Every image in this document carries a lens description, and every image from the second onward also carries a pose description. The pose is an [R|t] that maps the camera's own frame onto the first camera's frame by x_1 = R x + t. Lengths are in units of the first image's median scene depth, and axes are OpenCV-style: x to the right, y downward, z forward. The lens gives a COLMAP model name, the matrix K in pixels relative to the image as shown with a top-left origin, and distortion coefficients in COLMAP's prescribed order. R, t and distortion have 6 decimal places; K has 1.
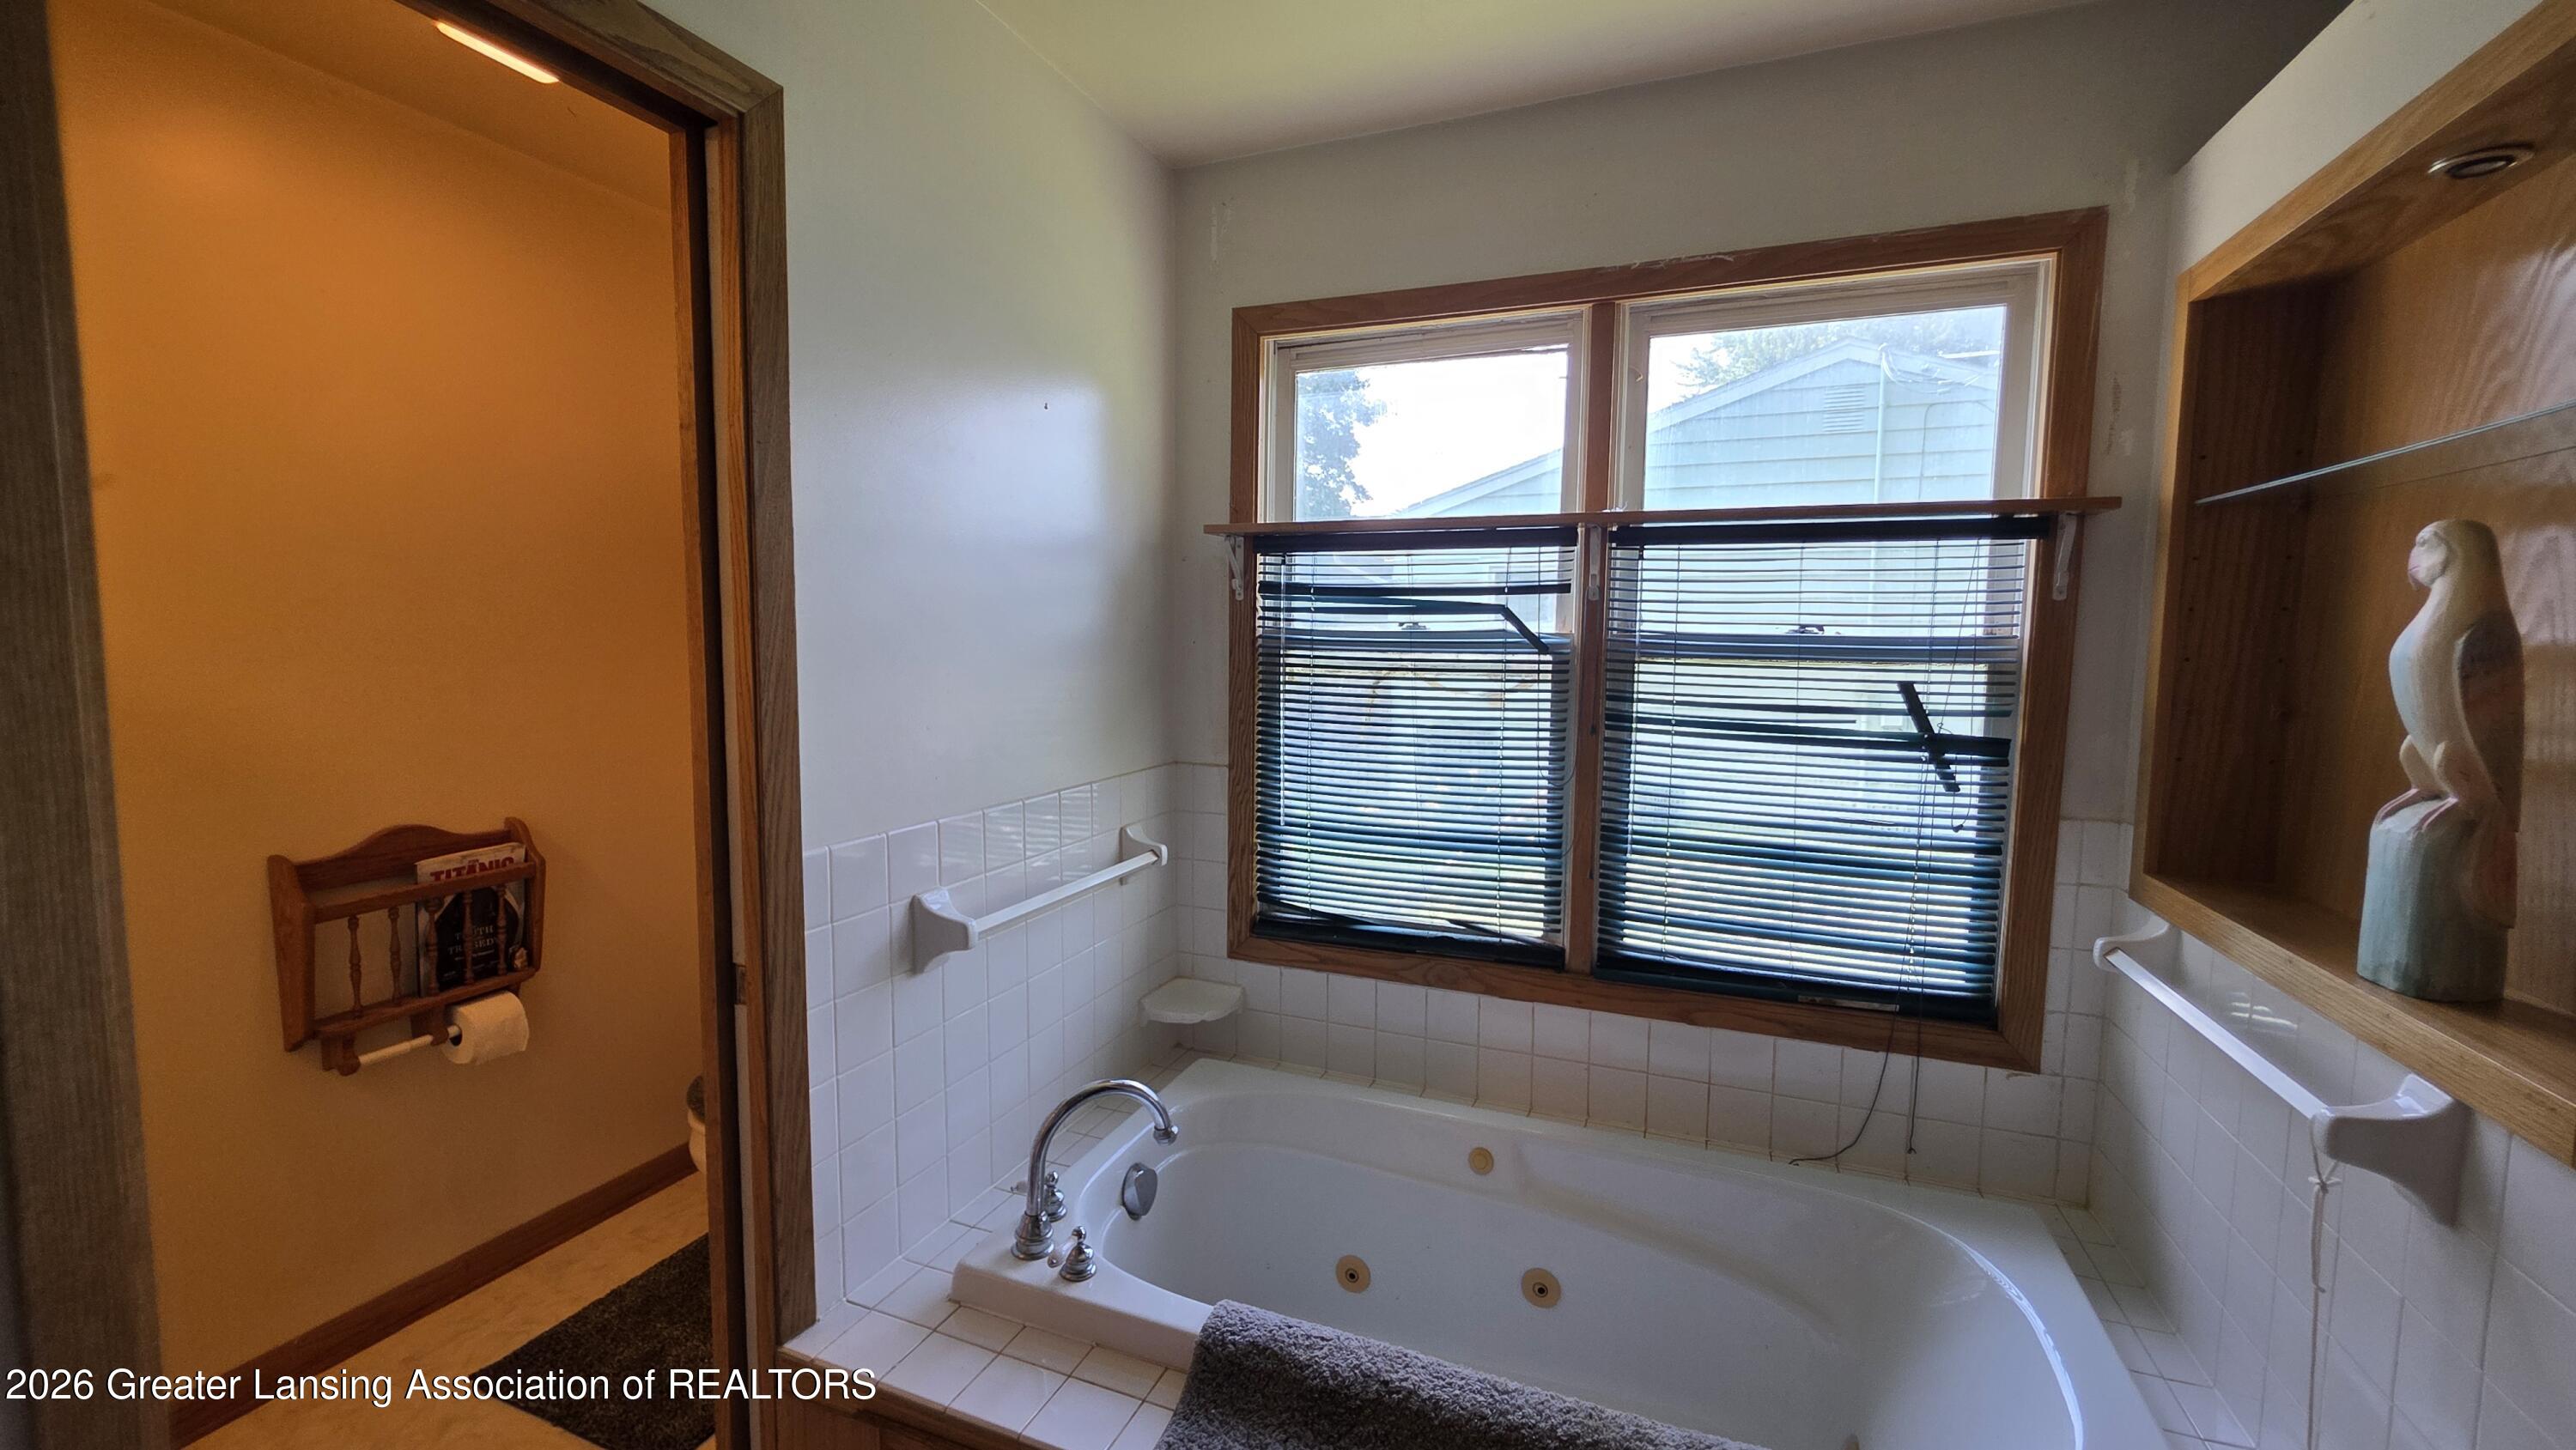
lens RADIAL K [[1012.7, 0, 1267.5], [0, 1012.7, 719.8], [0, 0, 1]] dist [-0.002769, -0.000842]
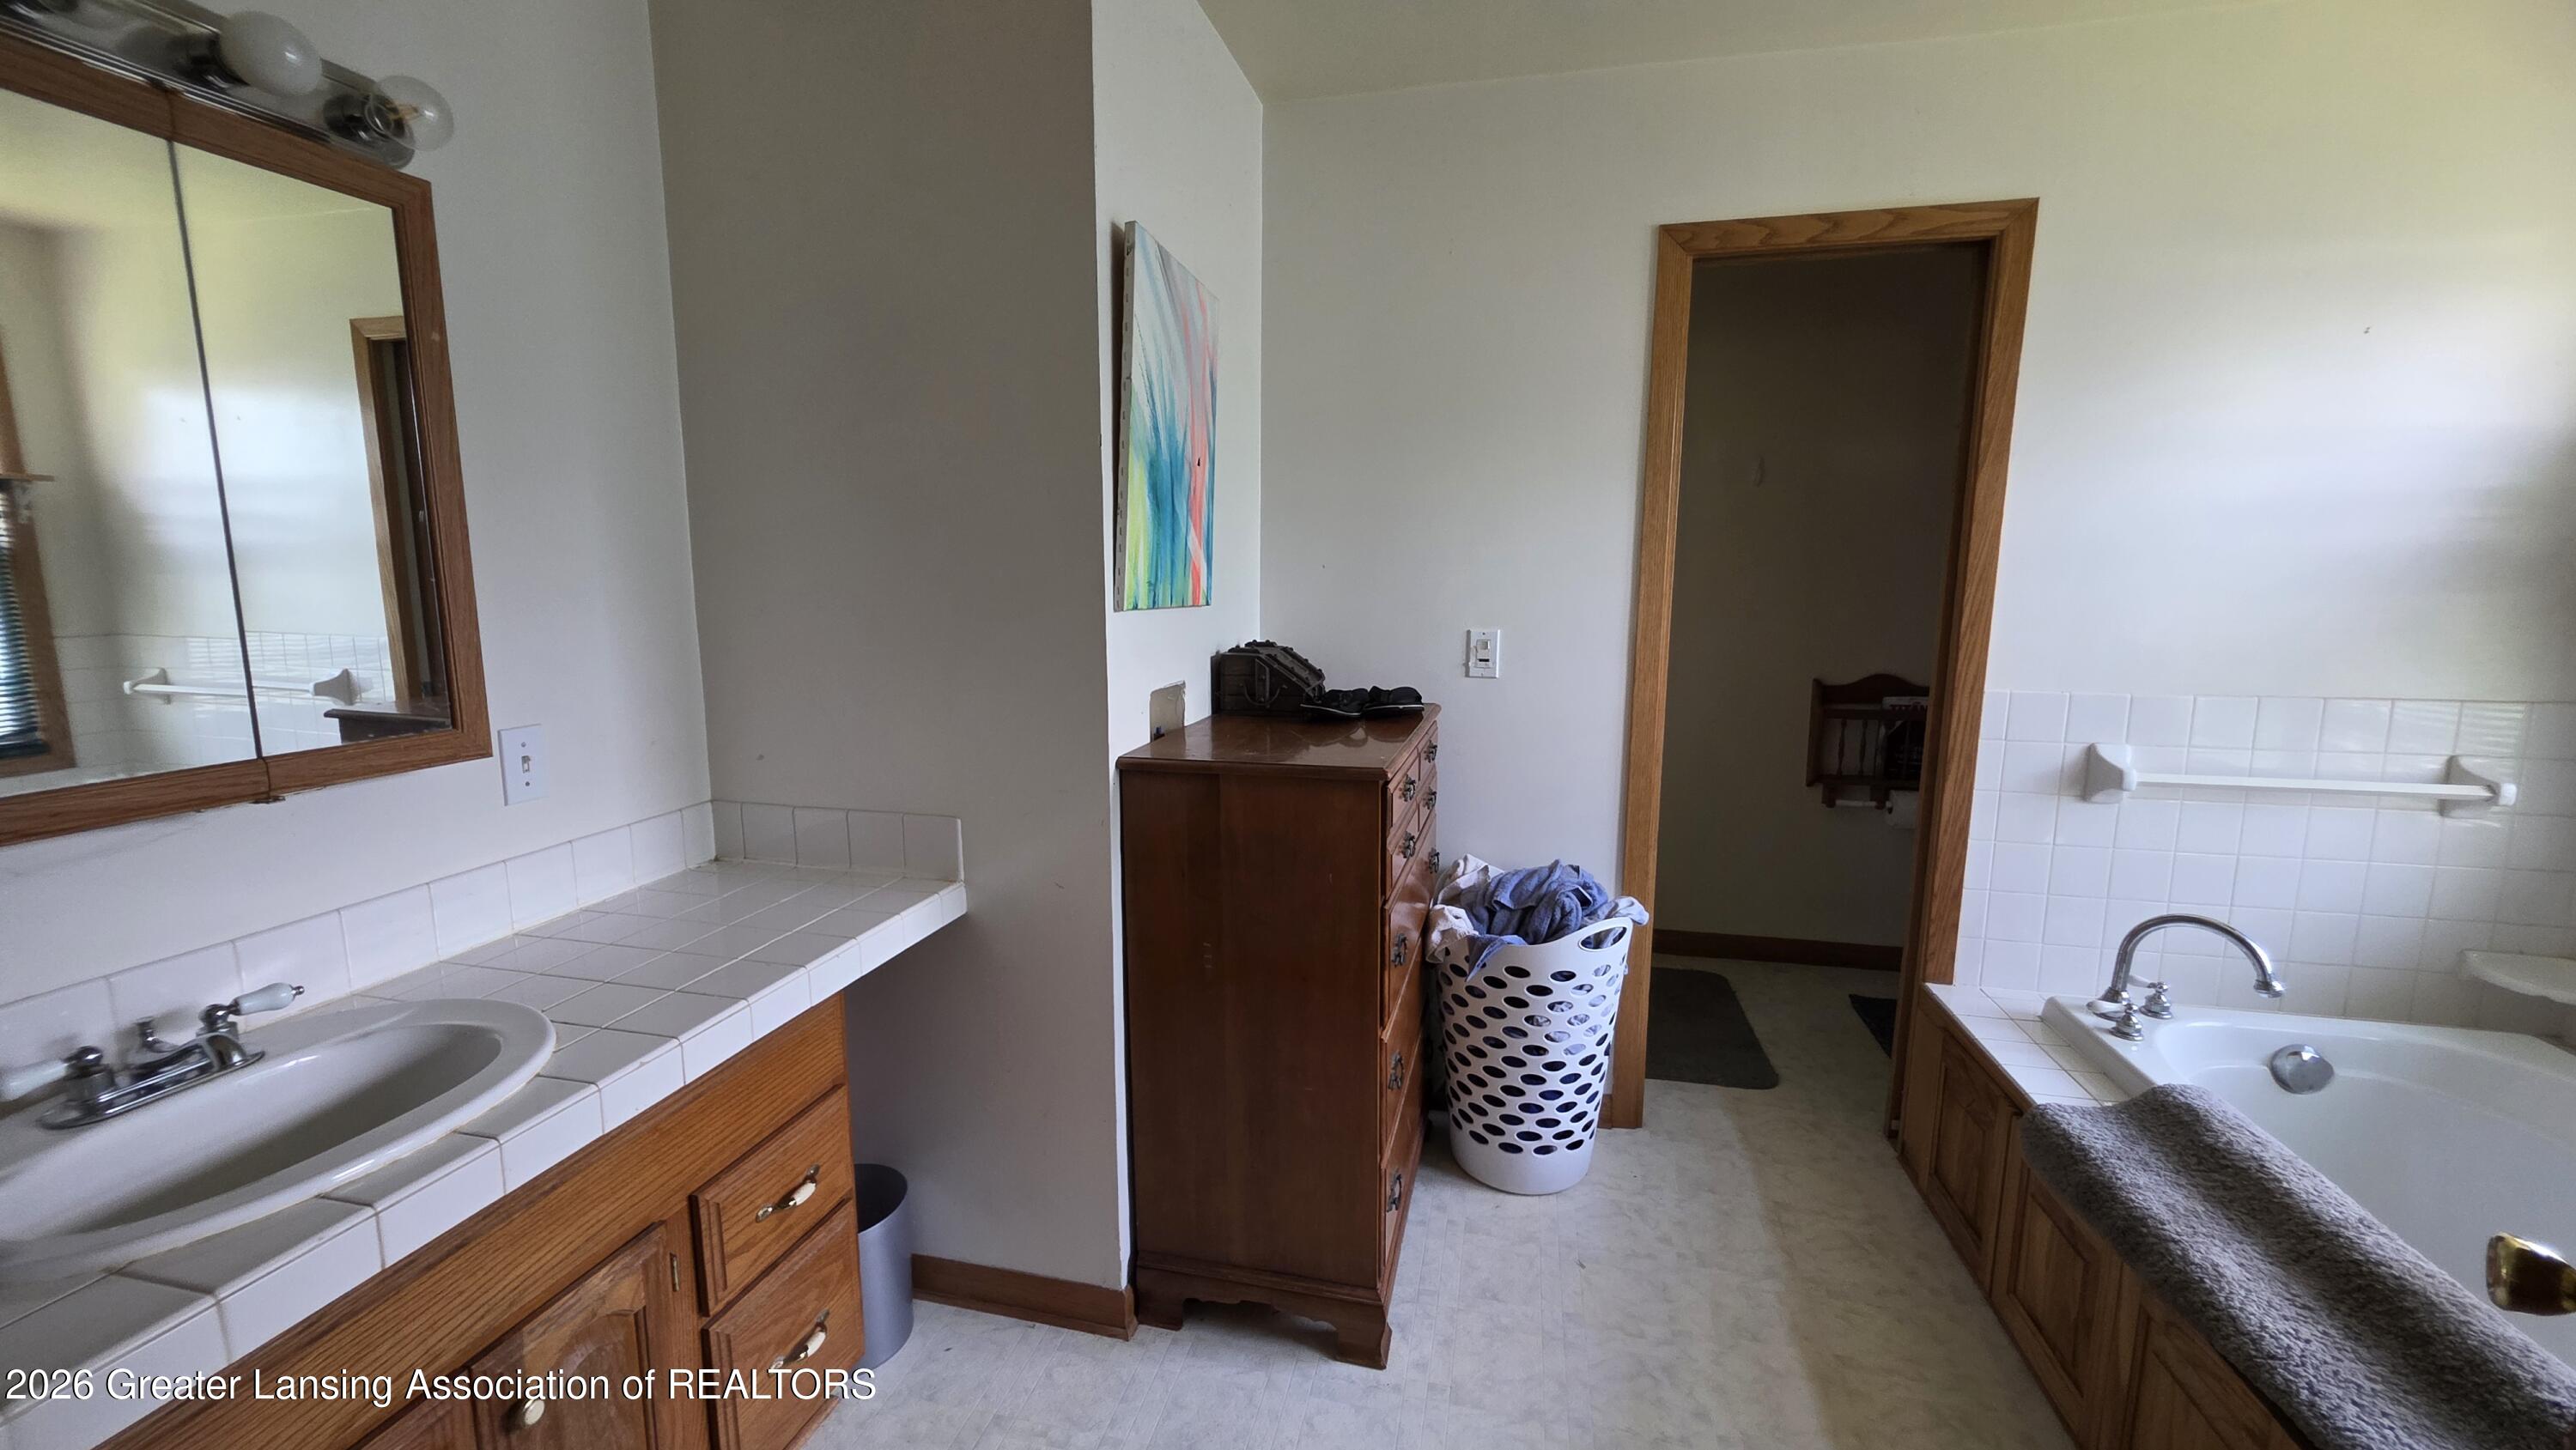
lens RADIAL K [[1052.8, 0, 1276.4], [0, 1052.8, 726.2], [0, 0, 1]] dist [-0.000698, -0.000712]
pose [[0.149358, 0.141423, -0.978617, 0.731445], [-0.076702, 0.988394, 0.131130, 0.041110], [0.985804, 0.055477, 0.158472, -0.260276]]
